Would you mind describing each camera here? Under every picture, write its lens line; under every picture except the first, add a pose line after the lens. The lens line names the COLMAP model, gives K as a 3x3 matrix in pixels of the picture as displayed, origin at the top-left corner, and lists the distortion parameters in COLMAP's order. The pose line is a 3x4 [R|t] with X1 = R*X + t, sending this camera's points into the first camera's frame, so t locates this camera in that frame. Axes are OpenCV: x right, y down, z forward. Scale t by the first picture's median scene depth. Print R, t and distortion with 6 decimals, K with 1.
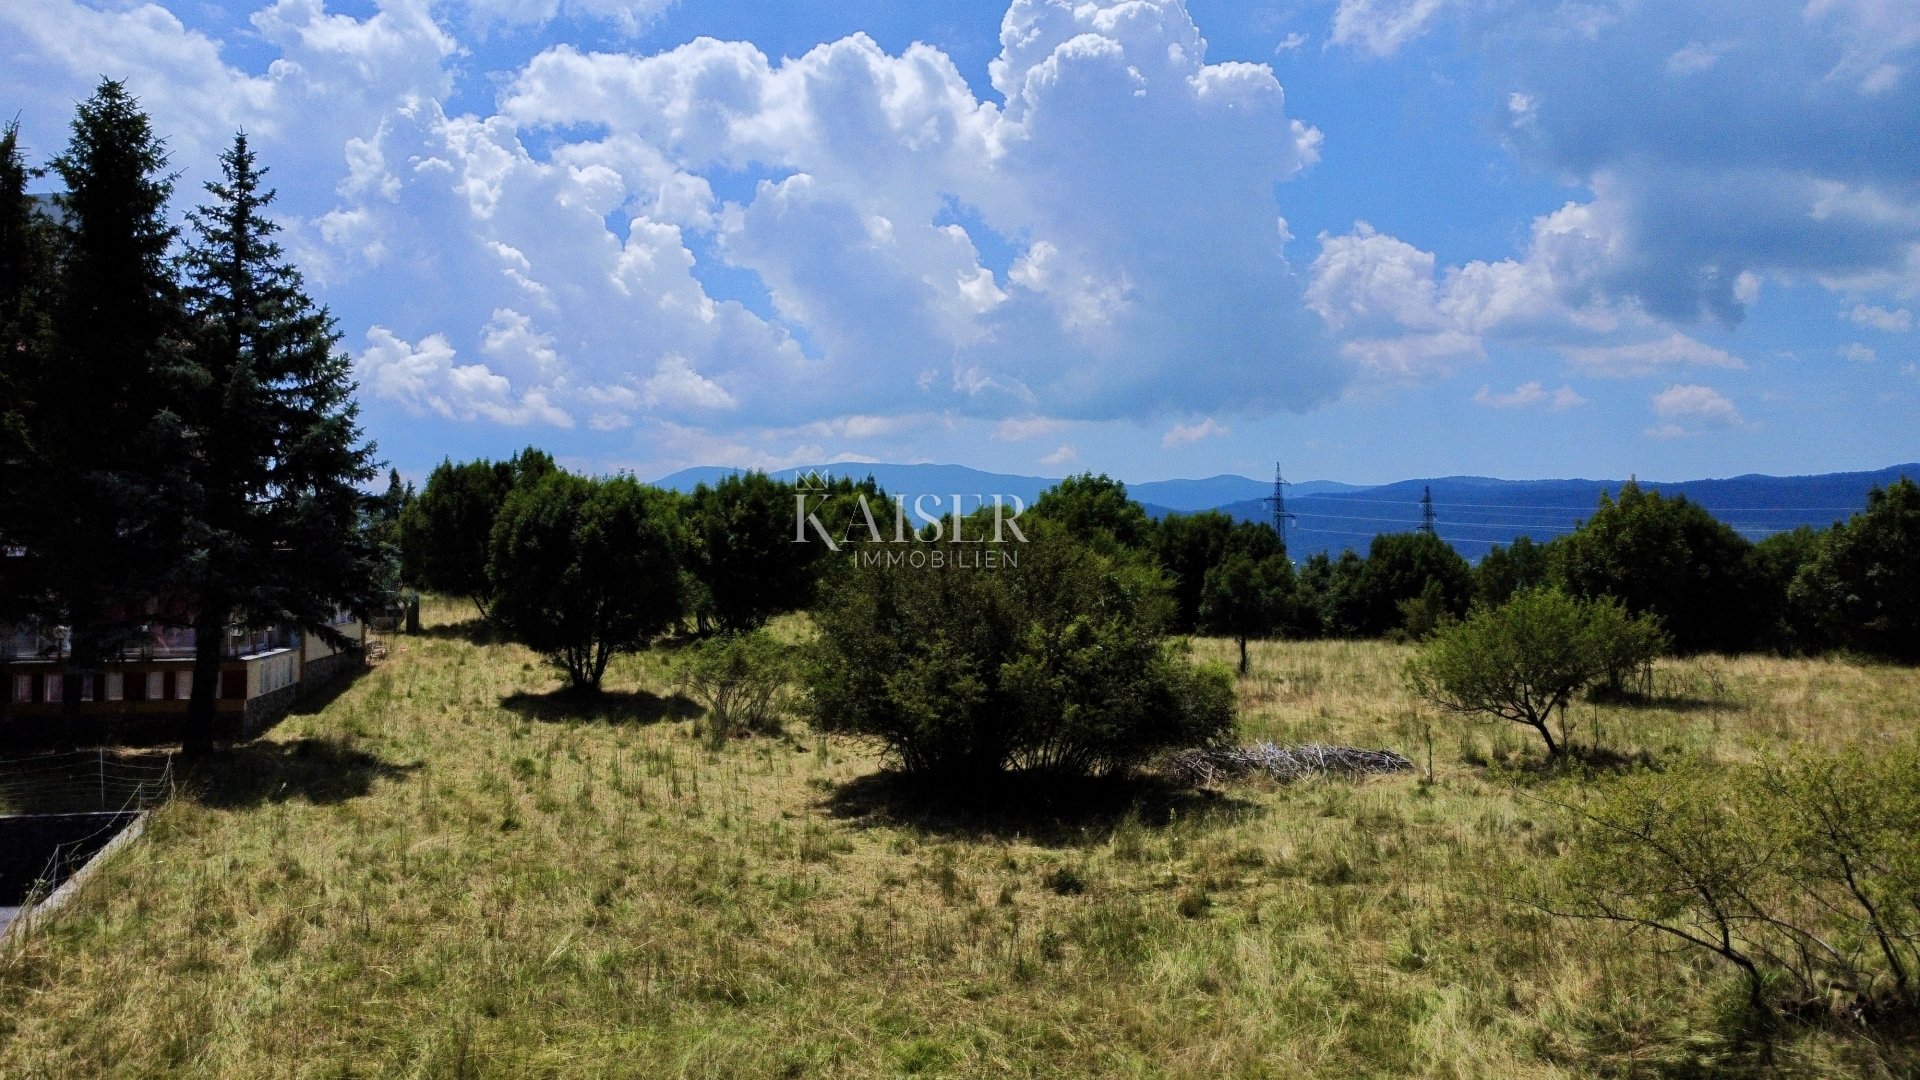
lens RADIAL K [[1448.6, 0, 995.0], [0, 1448.6, 530.2], [0, 0, 1]] dist [0.002954, -0.000474]
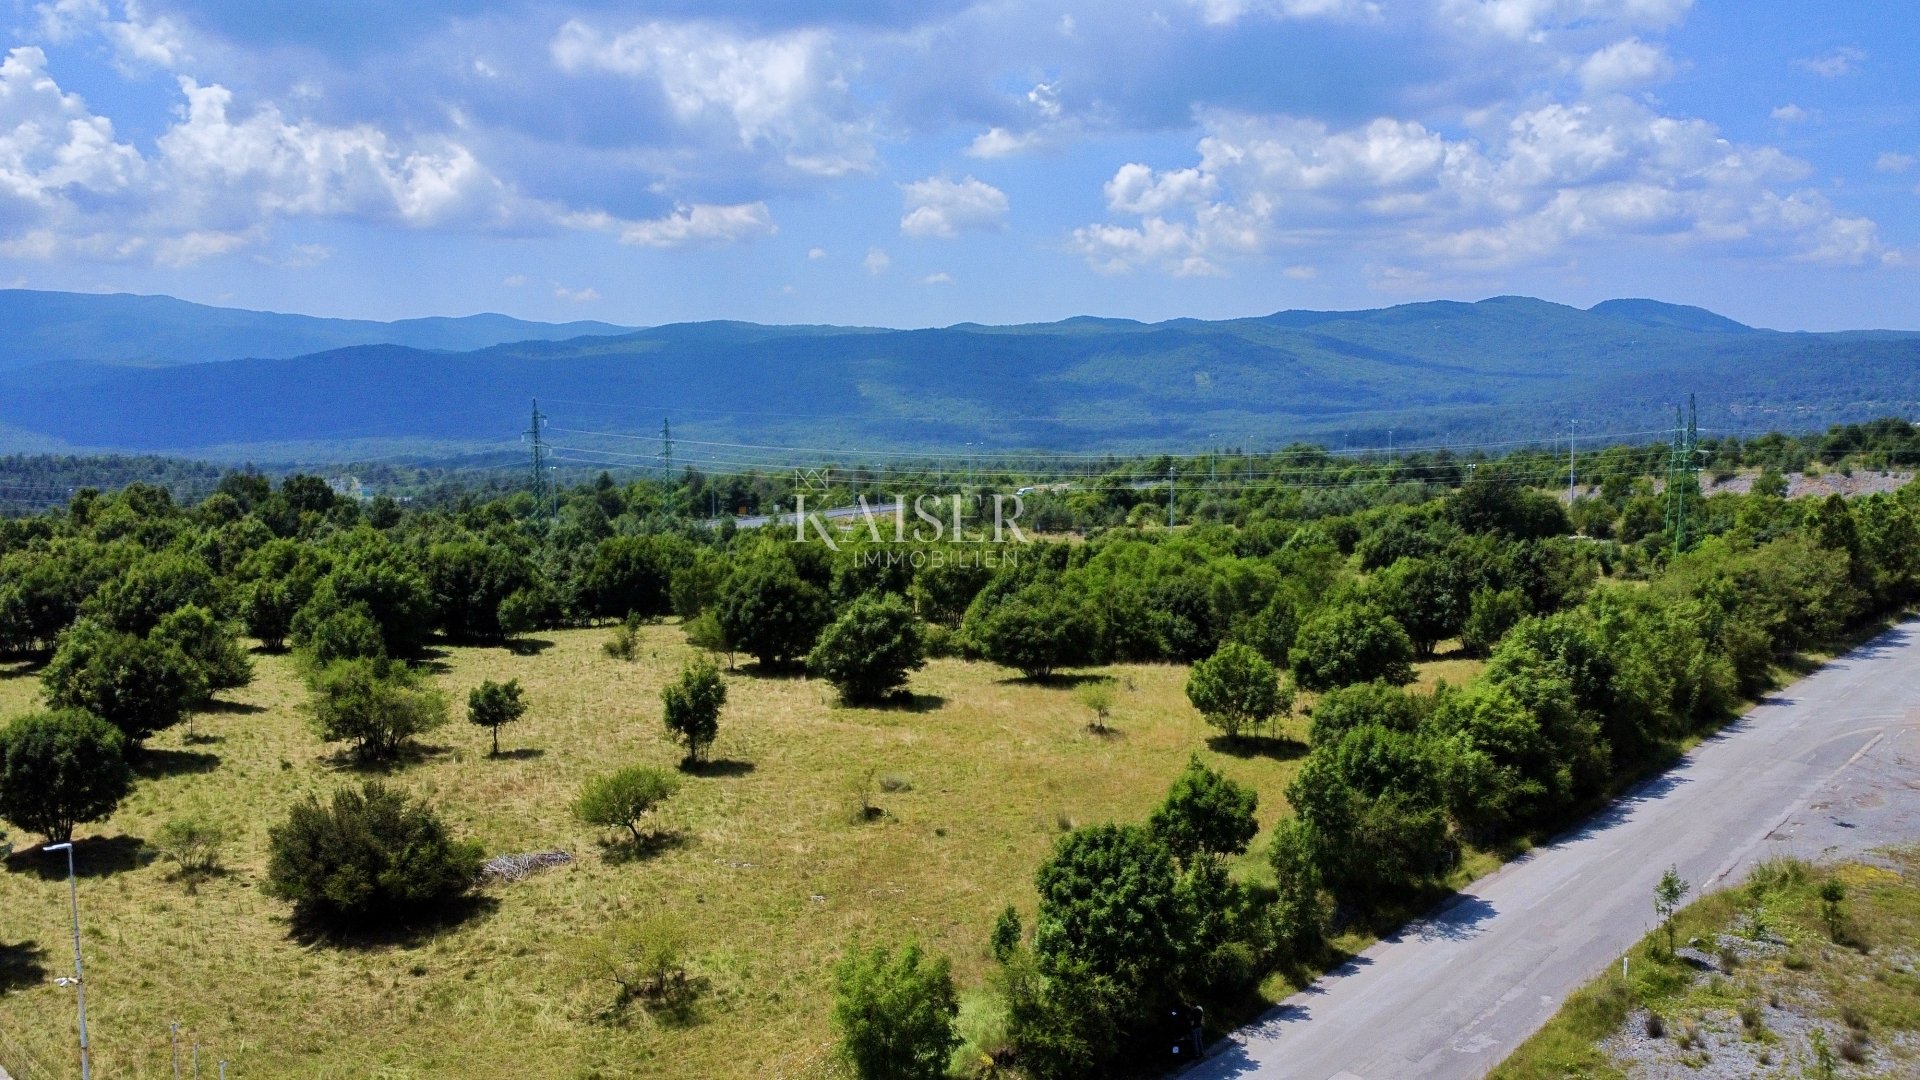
lens RADIAL K [[1448.6, 0, 995.0], [0, 1448.6, 530.2], [0, 0, 1]] dist [0.002954, -0.000474]
pose [[0.882285, -0.064975, 0.466209, -0.193768], [0.007659, 0.992278, 0.123798, -0.832096], [-0.470653, -0.105655, 0.875970, -1.648691]]
